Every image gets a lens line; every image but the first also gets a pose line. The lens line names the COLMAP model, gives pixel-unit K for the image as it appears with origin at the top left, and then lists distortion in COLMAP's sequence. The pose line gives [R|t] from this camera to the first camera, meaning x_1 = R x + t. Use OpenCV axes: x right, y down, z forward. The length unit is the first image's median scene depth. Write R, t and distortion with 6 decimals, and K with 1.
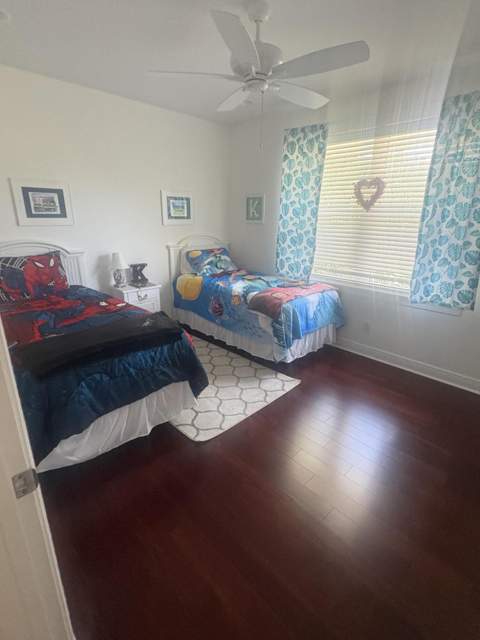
lens RADIAL K [[312.6, 0, 241.4], [0, 312.6, 318.5], [0, 0, 1]] dist [0.001019, -0.000858]
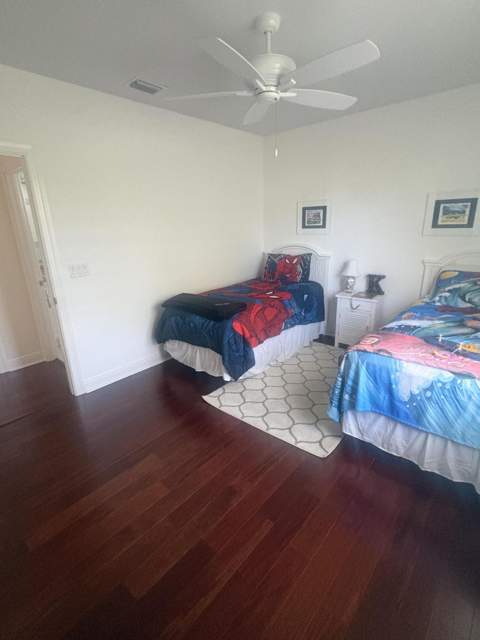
lens RADIAL K [[312.6, 0, 242.3], [0, 312.6, 318.6], [0, 0, 1]] dist [0.001019, -0.000858]
pose [[0.078331, 0.279019, -0.957086, 0.735417], [-0.286811, 0.925754, 0.246411, -0.205172], [0.954779, 0.255201, 0.152541, 0.599277]]
